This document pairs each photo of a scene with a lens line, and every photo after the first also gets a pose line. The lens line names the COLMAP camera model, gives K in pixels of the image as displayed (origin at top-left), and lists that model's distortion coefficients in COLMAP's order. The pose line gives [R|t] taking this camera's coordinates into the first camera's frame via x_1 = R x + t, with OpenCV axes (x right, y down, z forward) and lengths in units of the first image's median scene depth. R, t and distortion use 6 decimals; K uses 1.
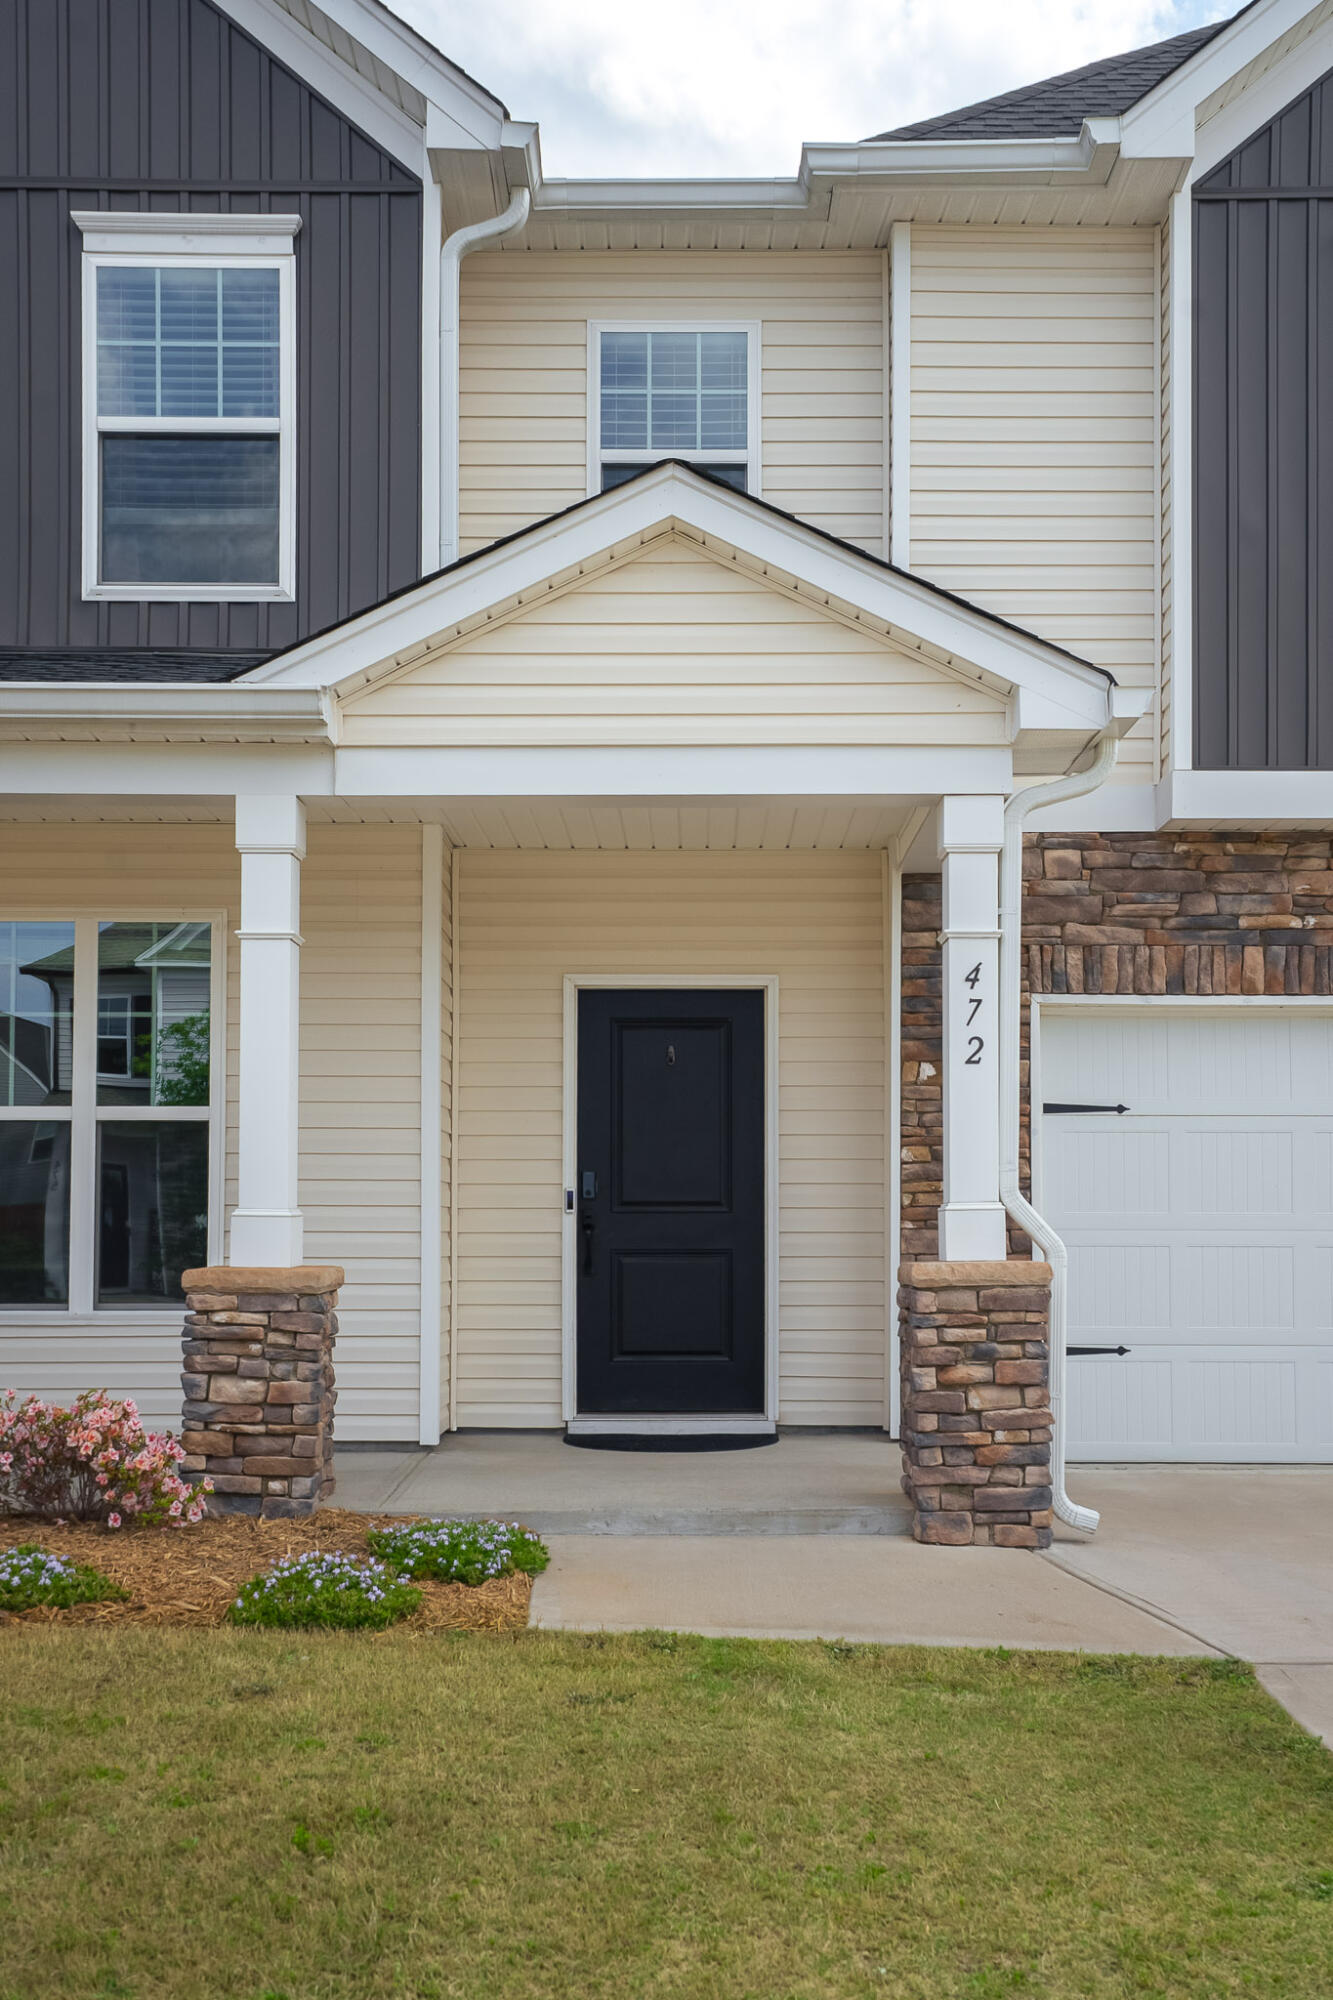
lens RADIAL K [[2107.8, 0, 666.8], [0, 2107.8, 1139.7], [0, 0, 1]] dist [0.059175, 0.006521]
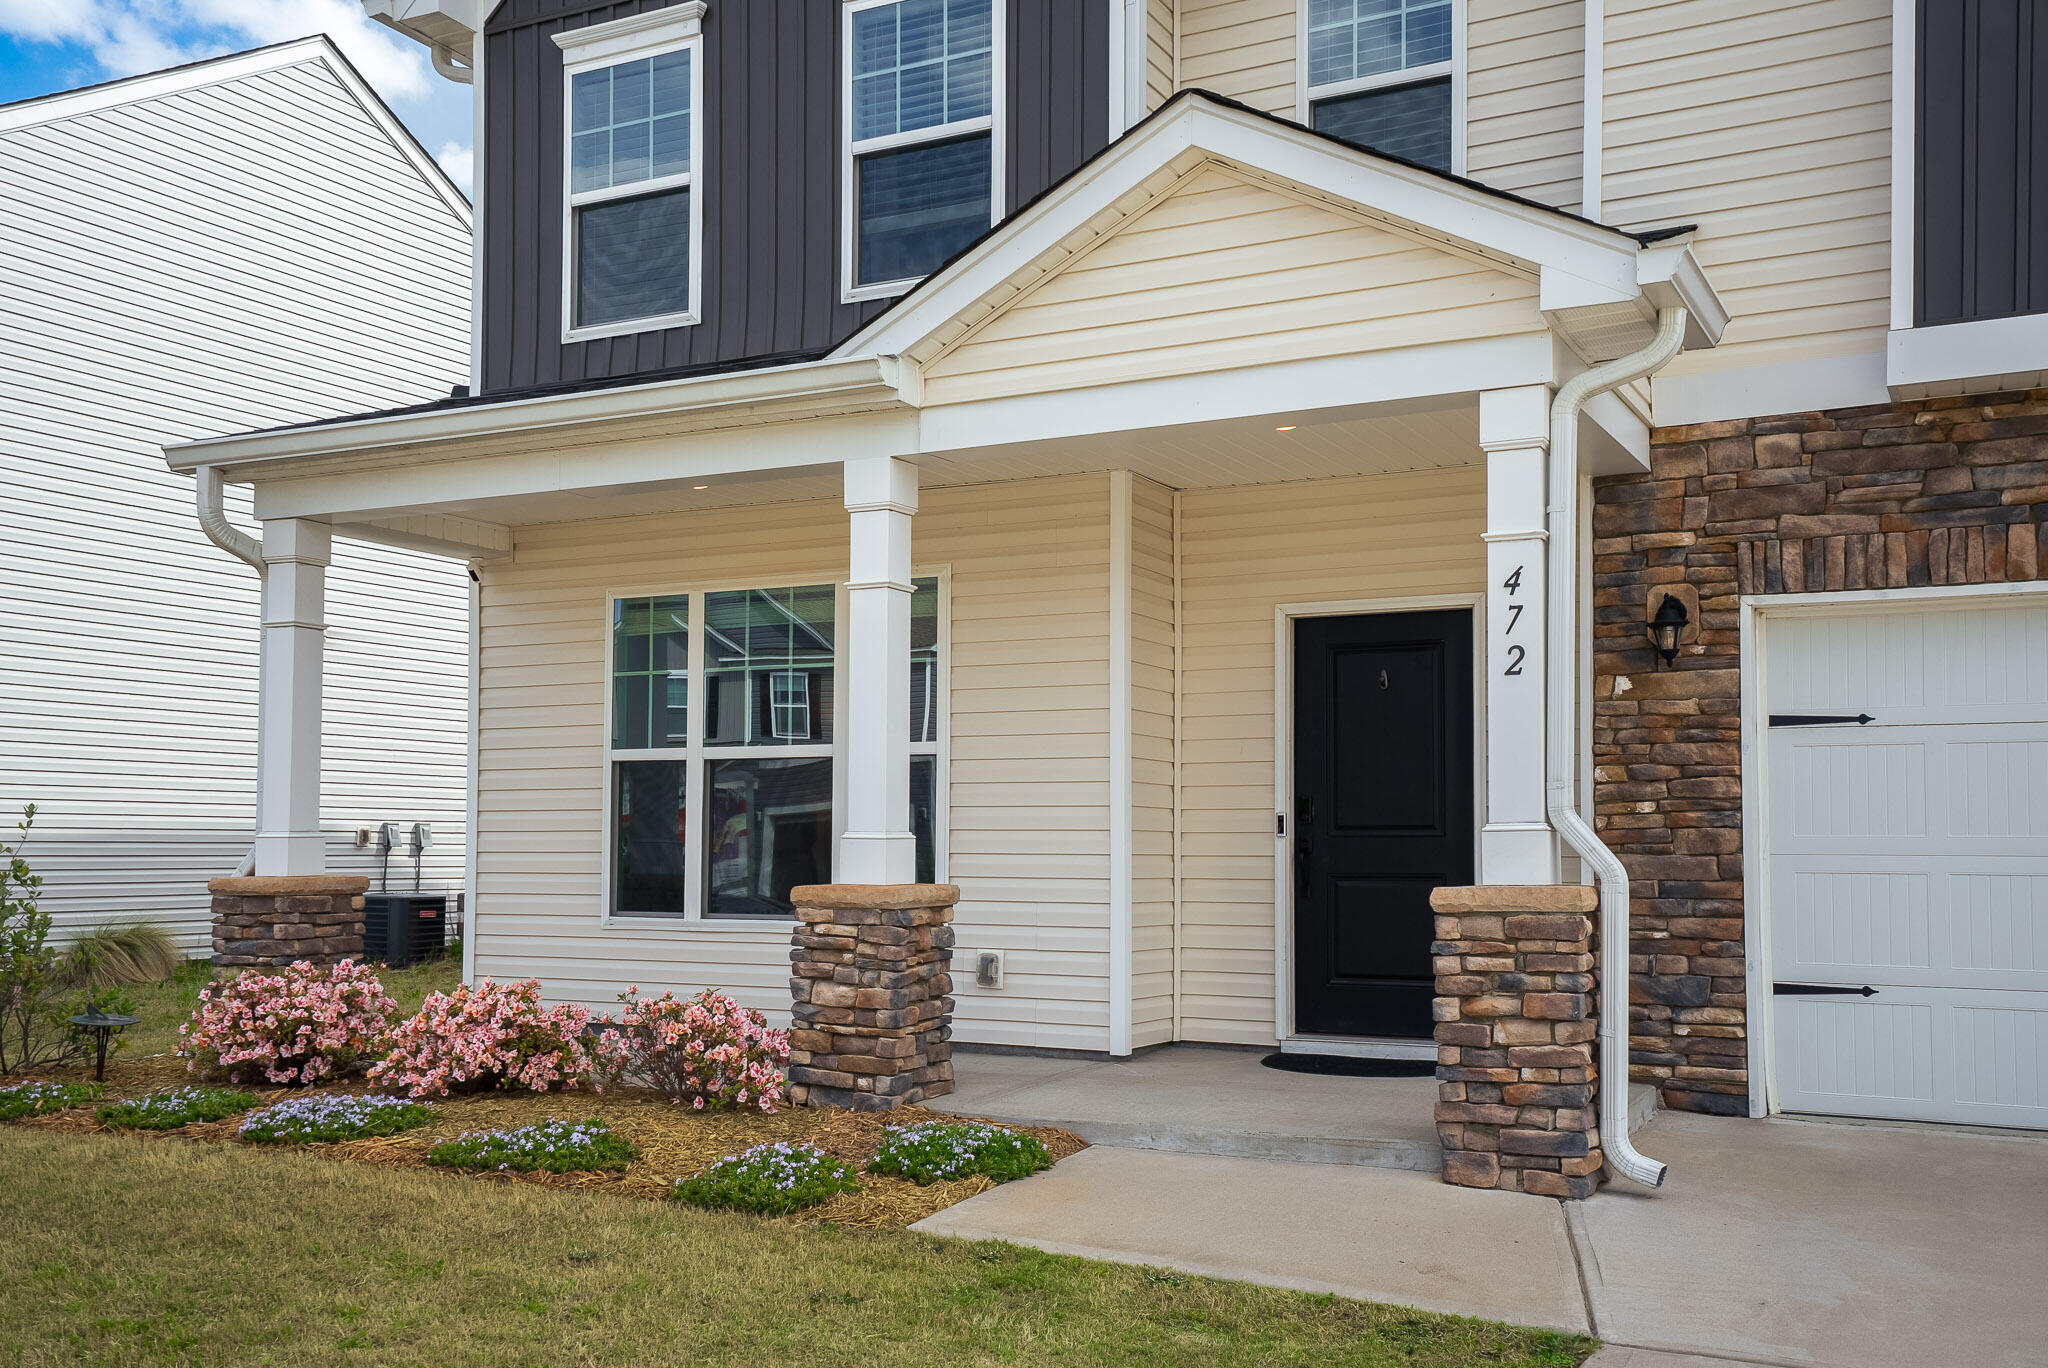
lens RADIAL K [[1923.6, 0, 1019.7], [0, 1923.6, 769.1], [0, 0, 1]] dist [0.056344, 0.030568]
pose [[0.889390, -0.018129, -0.456789, 0.338166], [0.016101, 0.999836, -0.008332, 0.009396], [0.456865, 0.000055, 0.889536, 0.137011]]
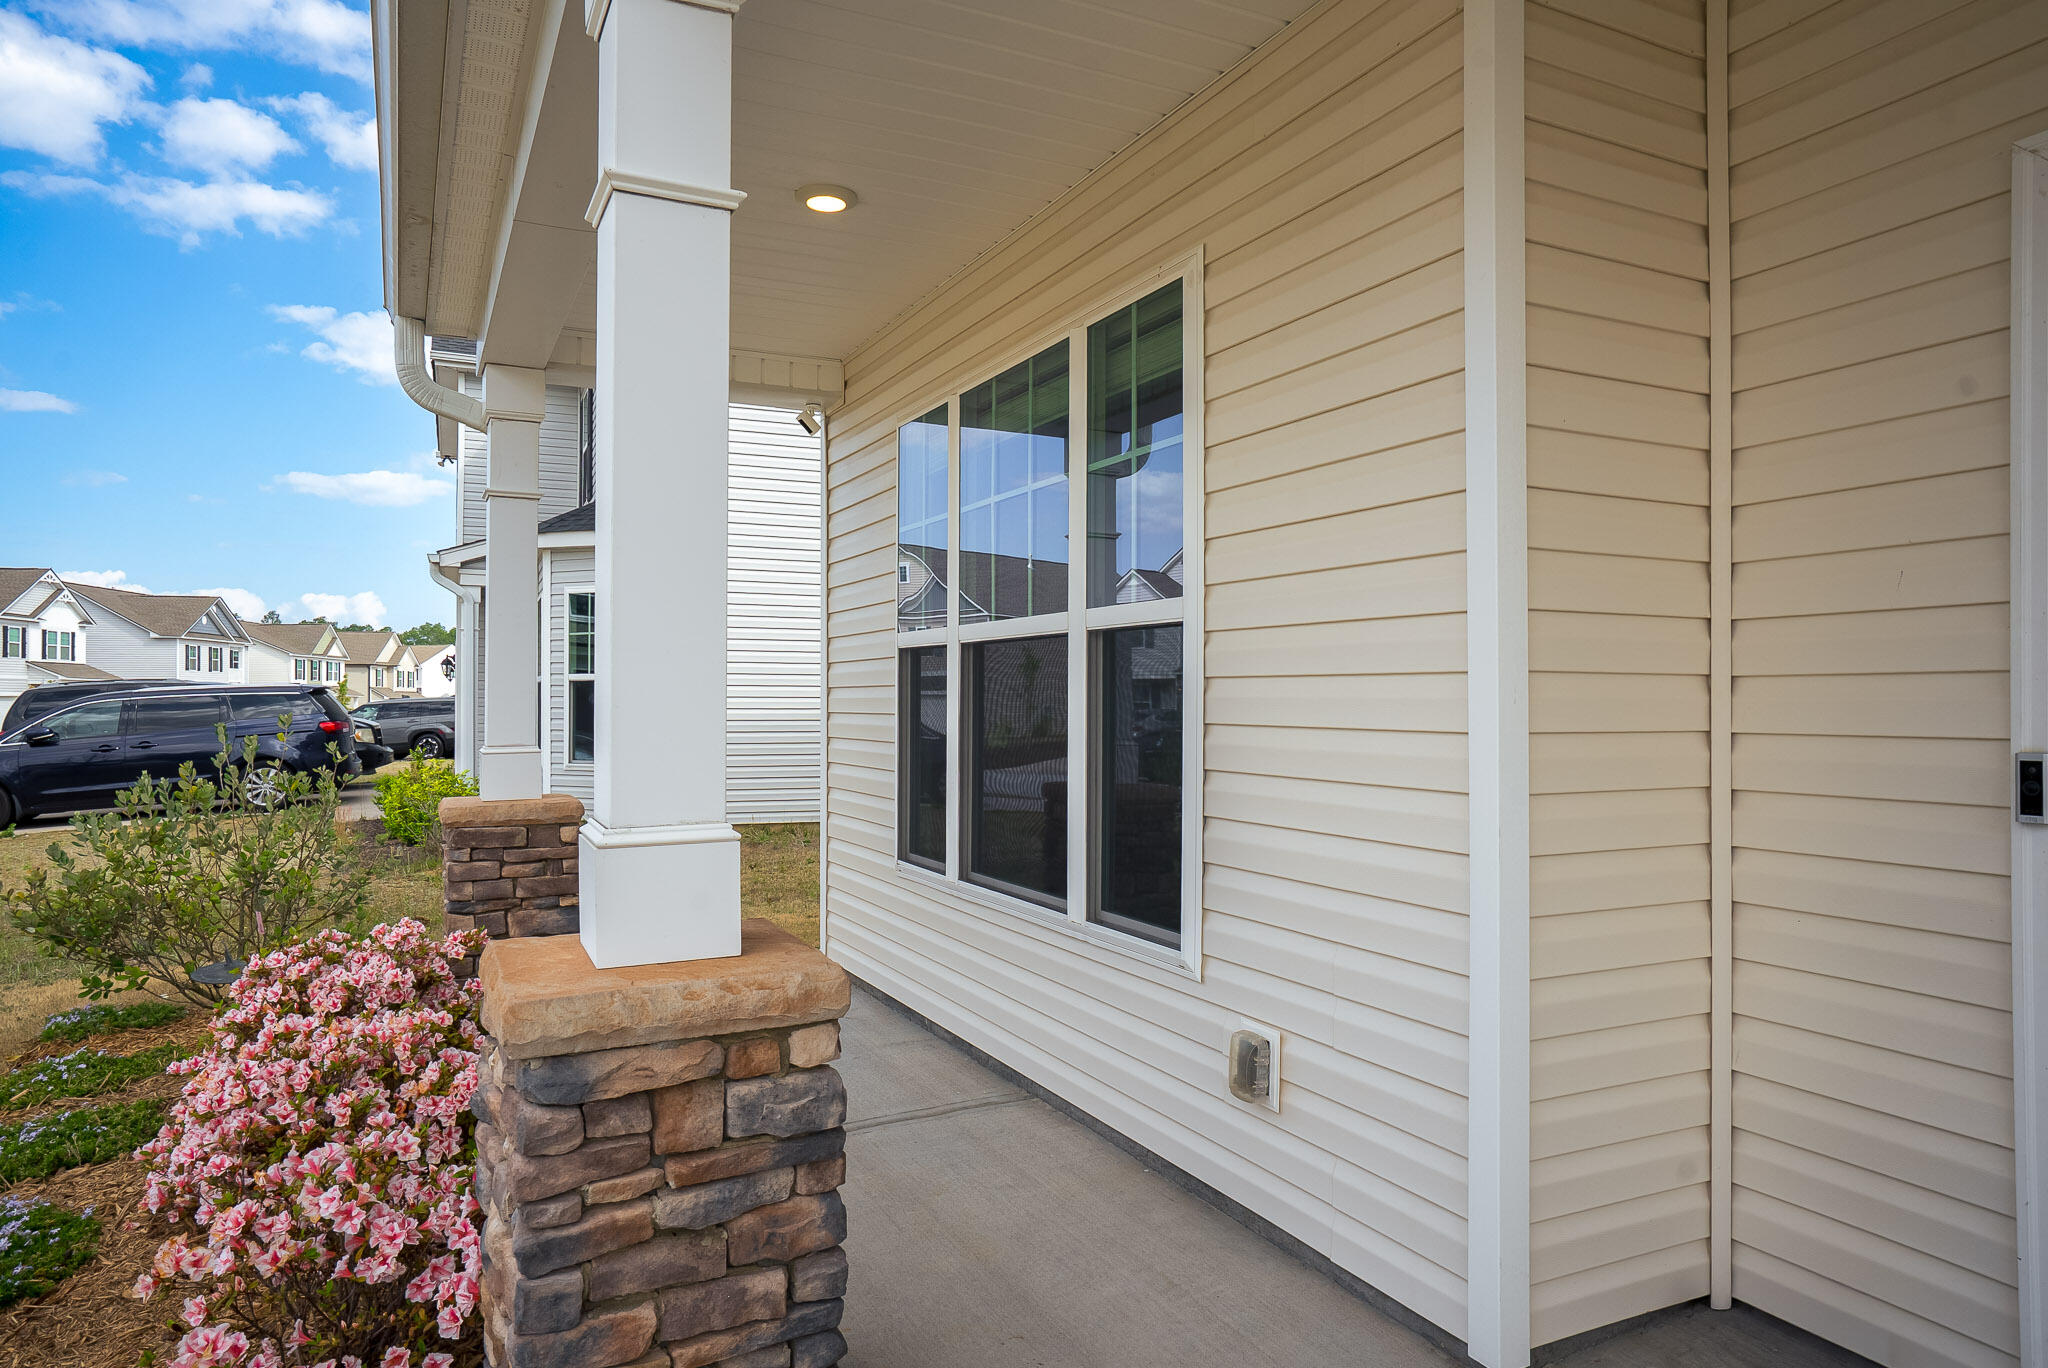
lens RADIAL K [[1256.3, 0, 1024.0], [0, 1256.3, 684.0], [0, 0, 1]] dist [0.002137, 0.000393]
pose [[0.448421, -0.011657, -0.893746, 0.082526], [0.034876, 0.999382, 0.004463, 0.005894], [0.893142, -0.033171, 0.448551, 0.951598]]
